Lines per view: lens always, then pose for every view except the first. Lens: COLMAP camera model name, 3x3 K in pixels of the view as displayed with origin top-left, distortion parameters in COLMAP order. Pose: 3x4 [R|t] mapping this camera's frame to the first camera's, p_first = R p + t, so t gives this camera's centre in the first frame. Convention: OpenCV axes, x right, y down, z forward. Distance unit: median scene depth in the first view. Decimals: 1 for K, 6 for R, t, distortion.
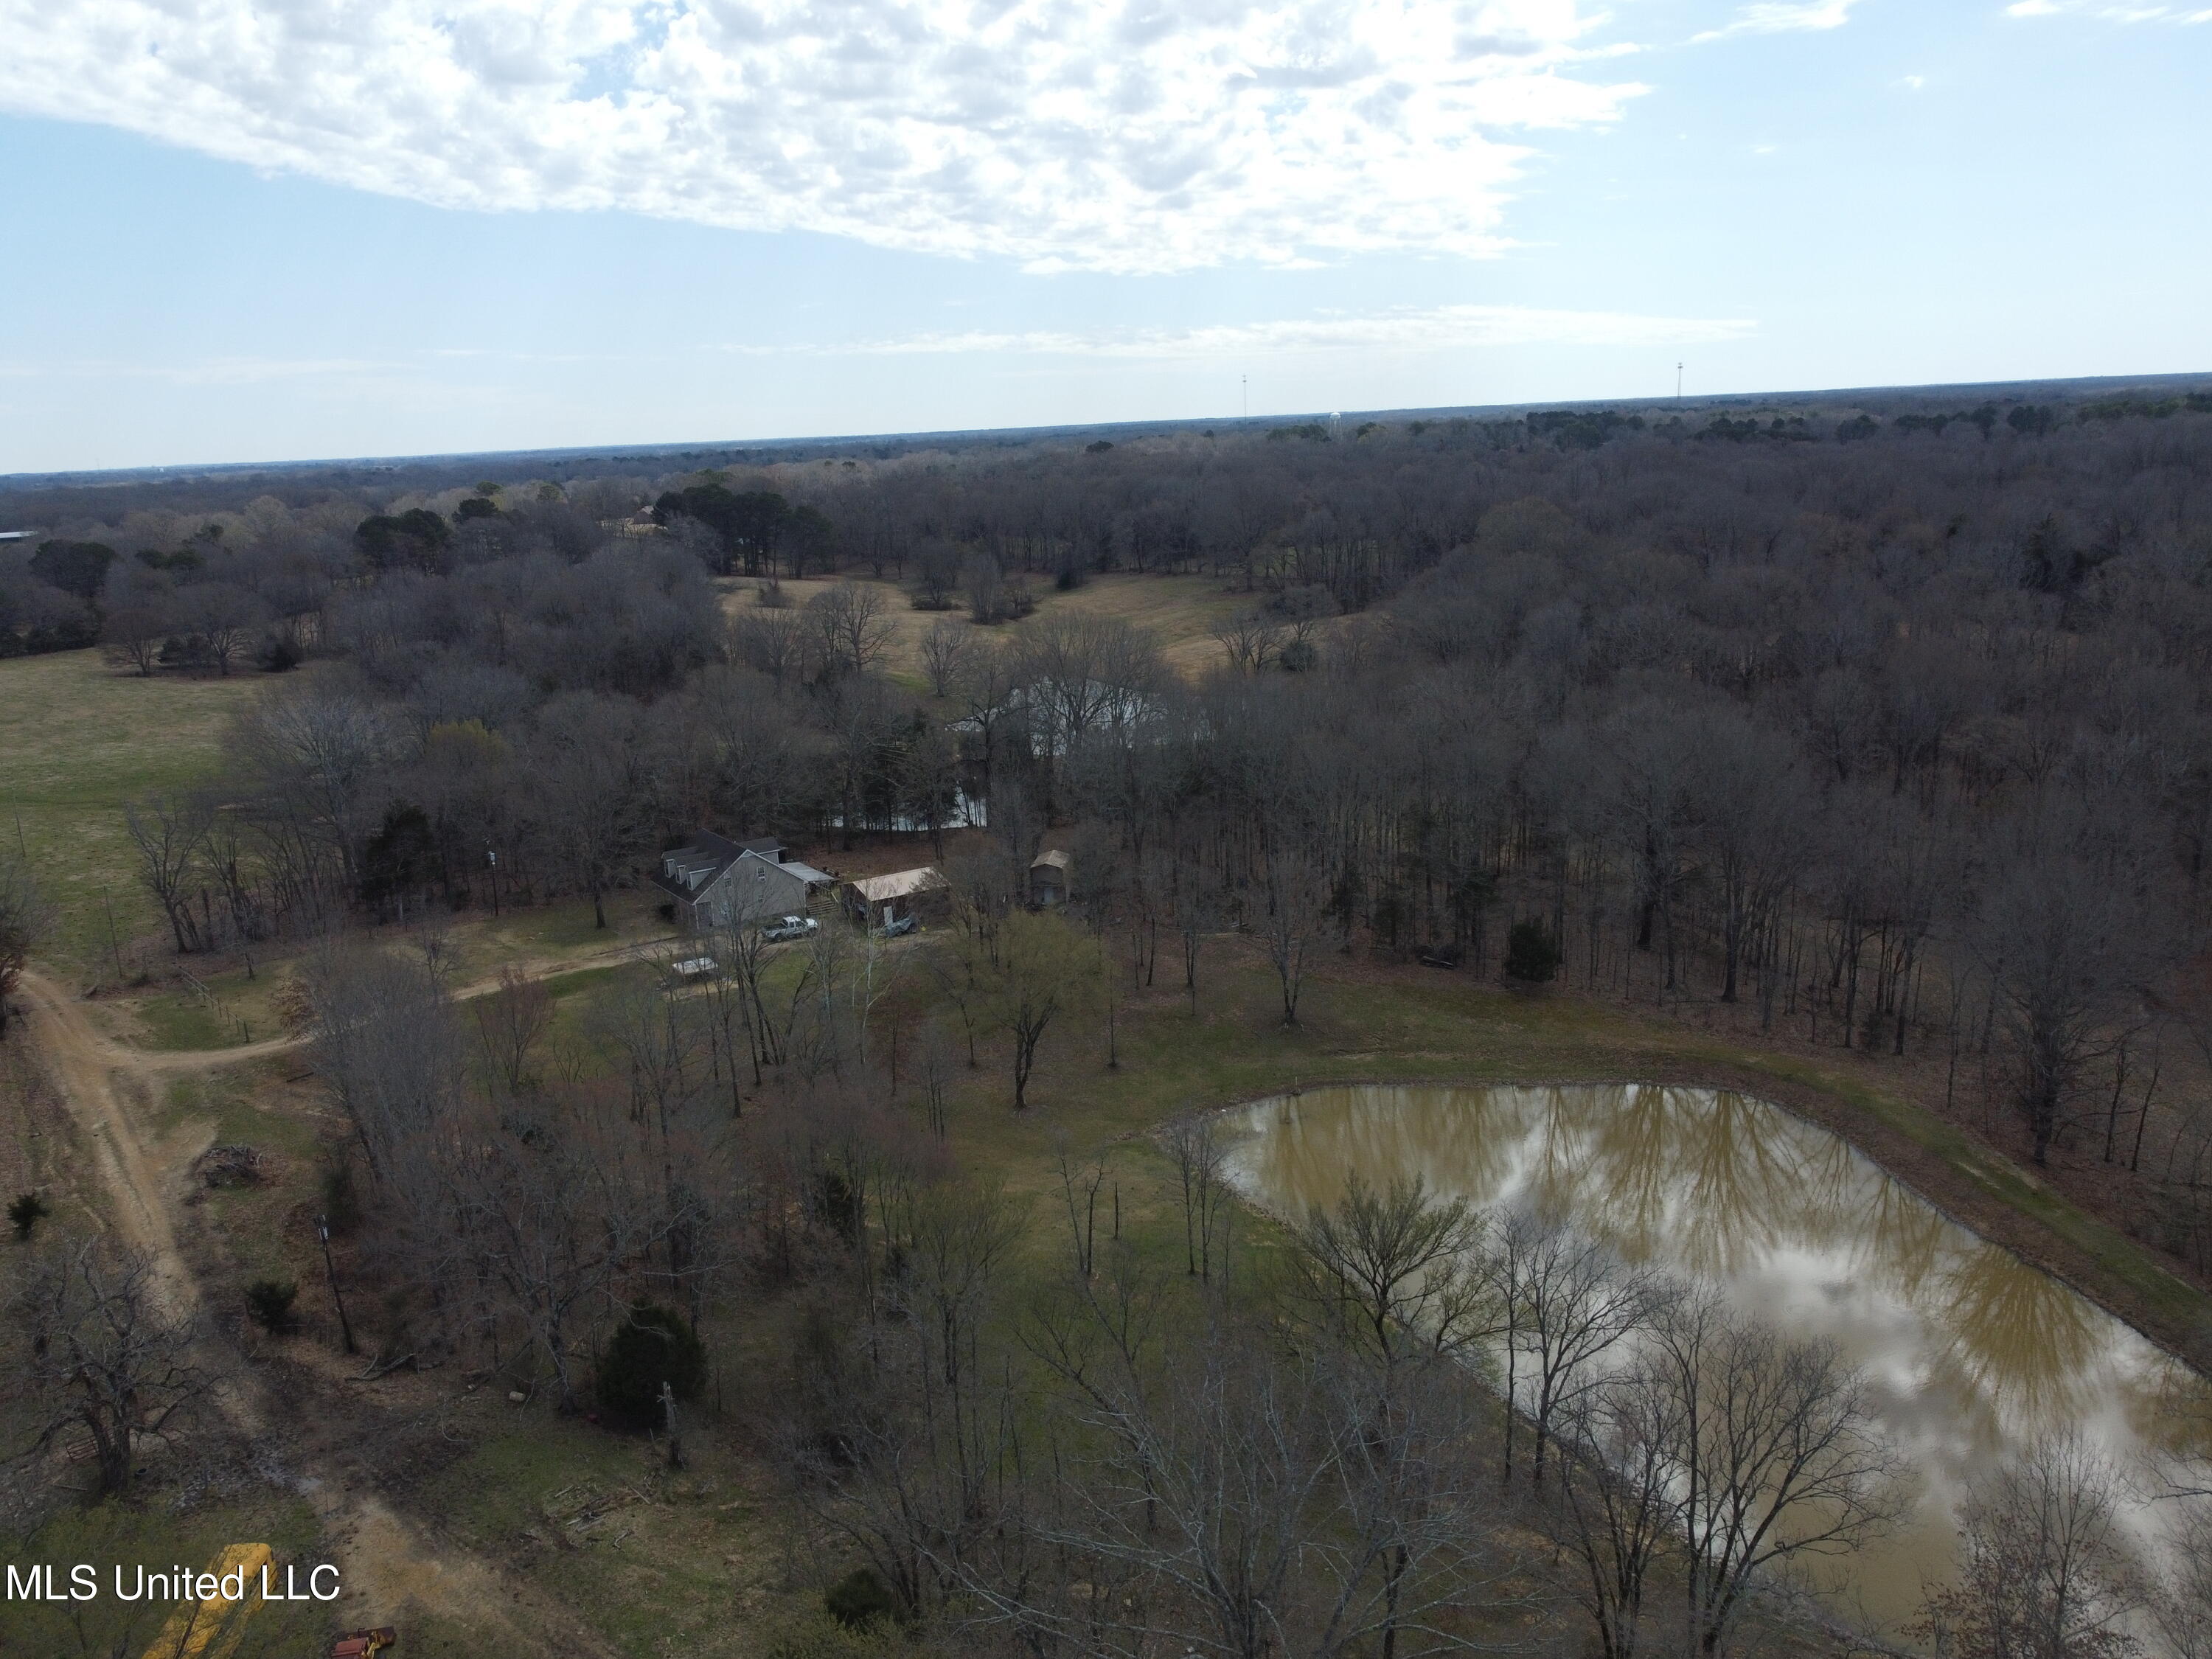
lens RADIAL K [[1567.6, 0, 1106.0], [0, 1567.6, 829.5], [0, 0, 1]] dist [0.003217, -0.005236]
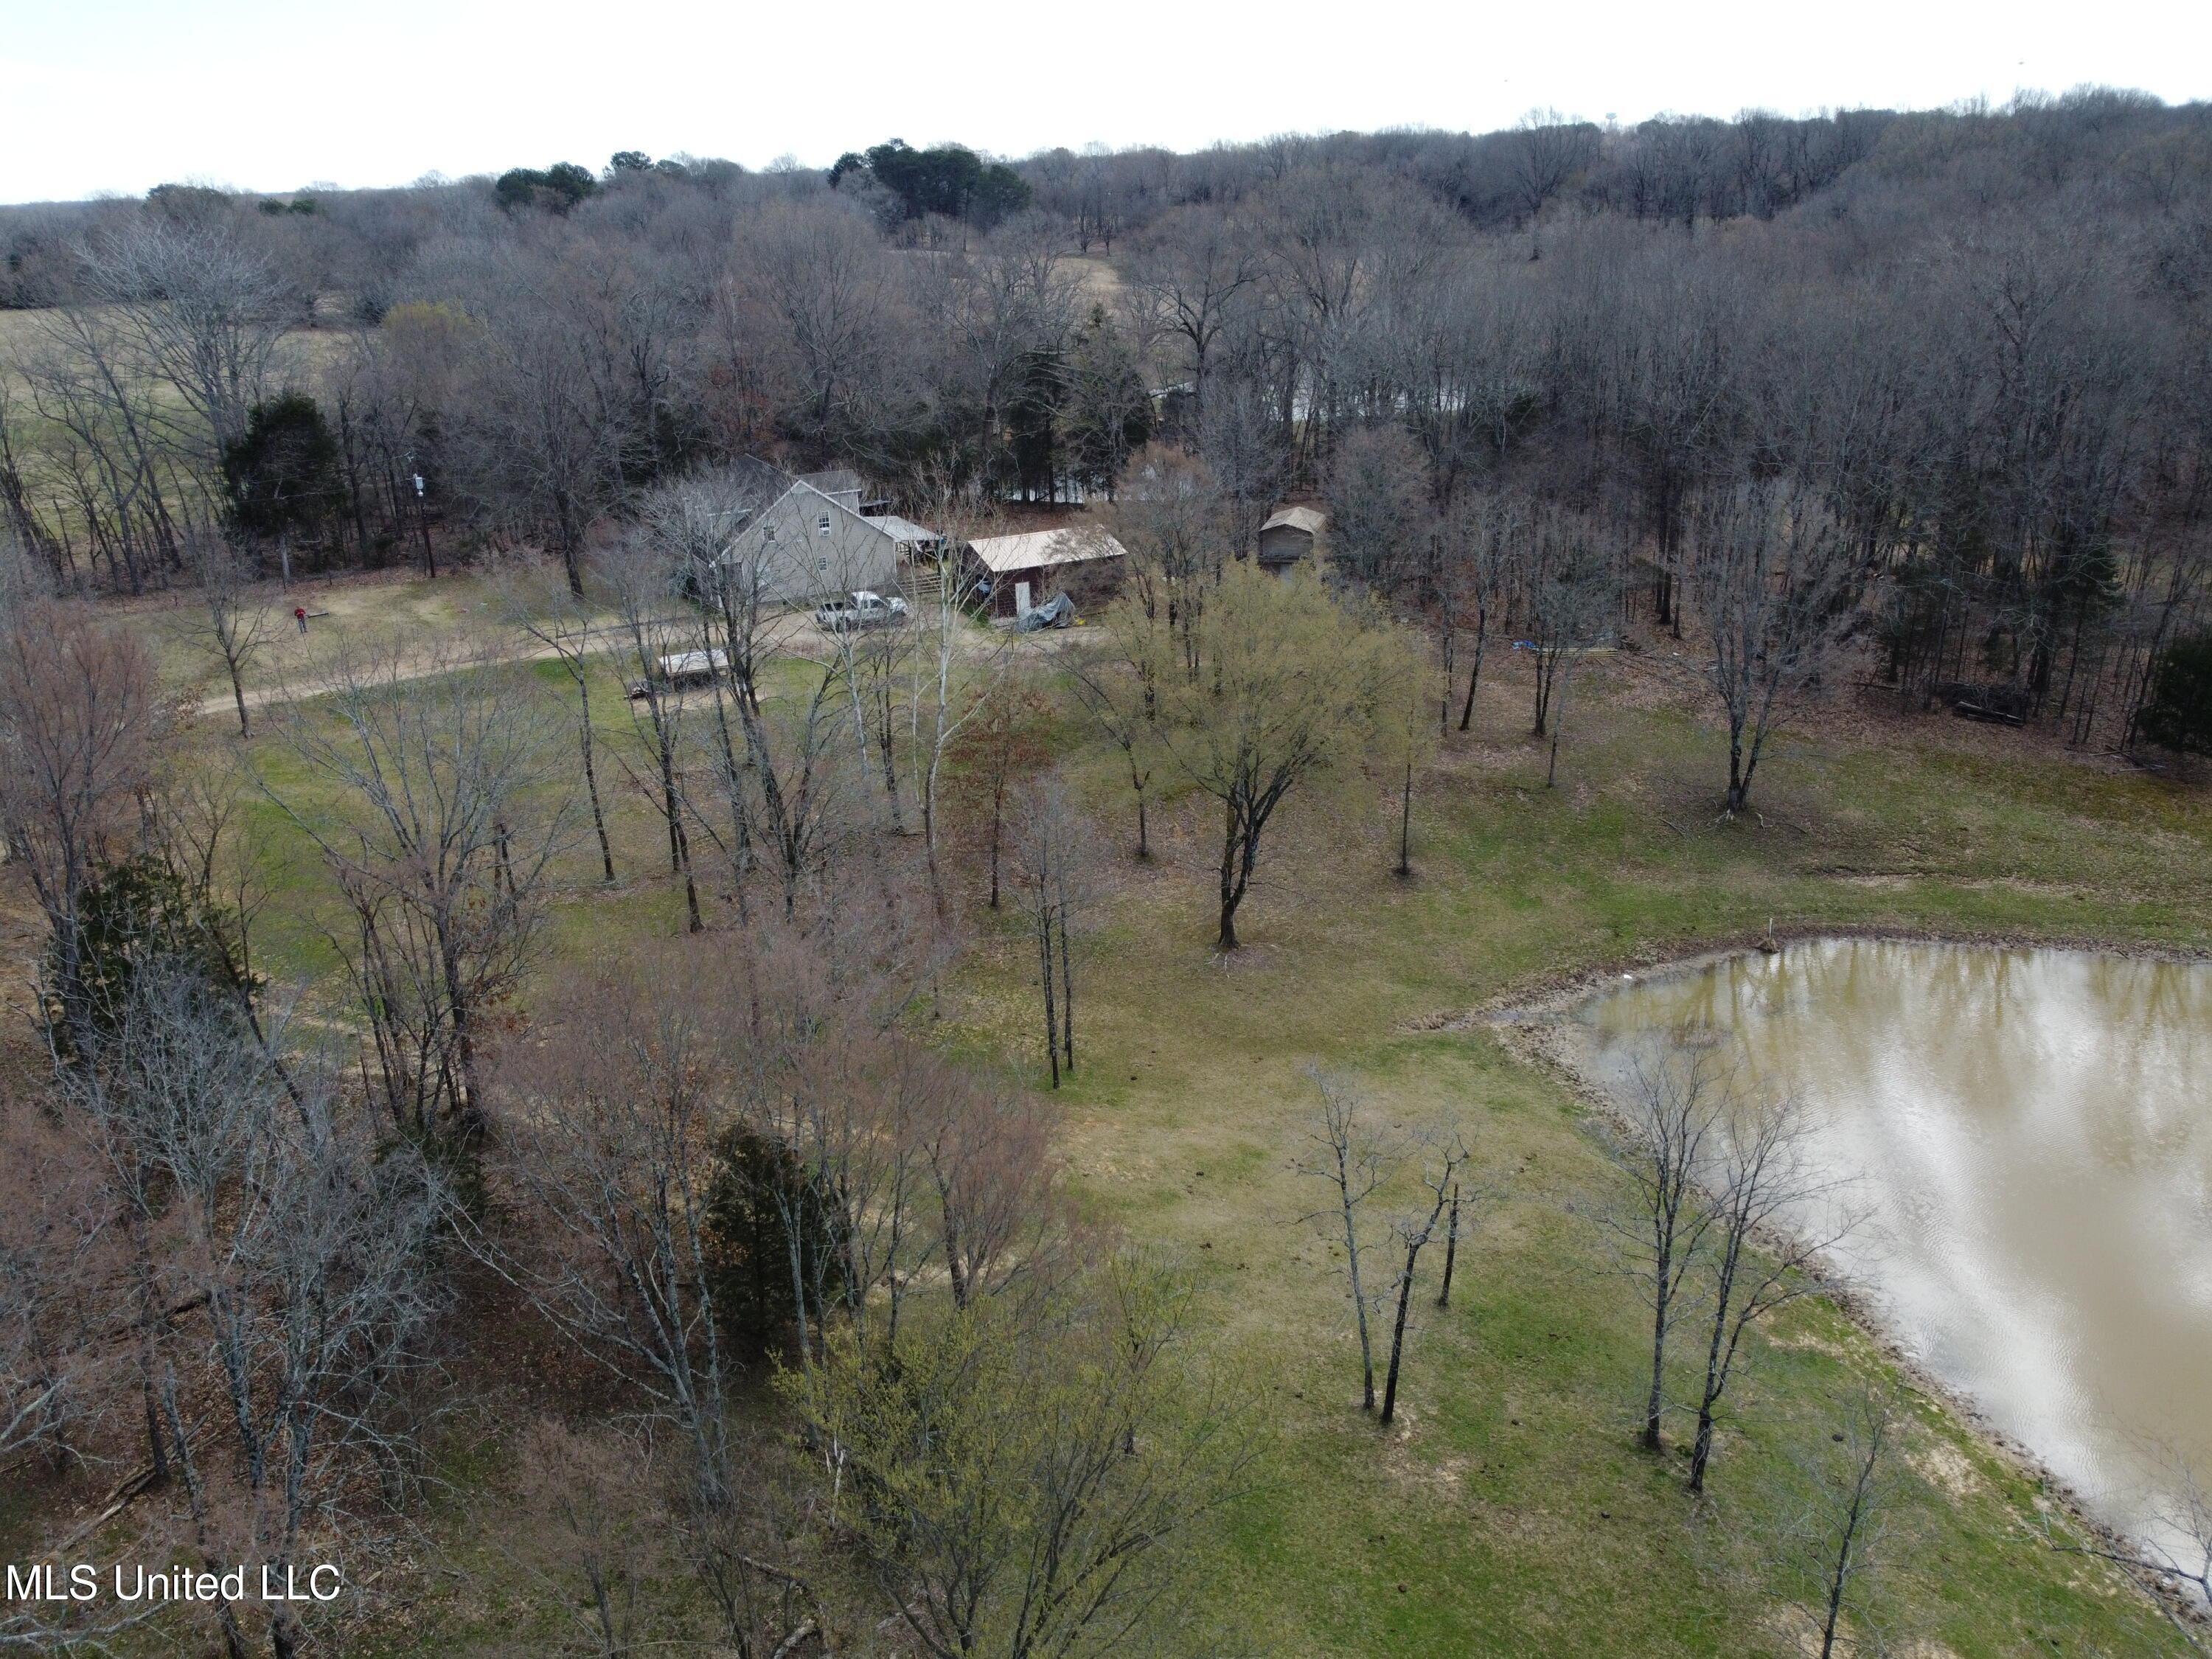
lens RADIAL K [[1567.6, 0, 1106.0], [0, 1567.6, 829.5], [0, 0, 1]] dist [0.003217, -0.005236]
pose [[0.990302, 0.055156, -0.127512, -0.027822], [-0.034558, 0.986763, 0.158443, 0.052714], [0.134563, -0.152499, 0.979100, 0.447874]]
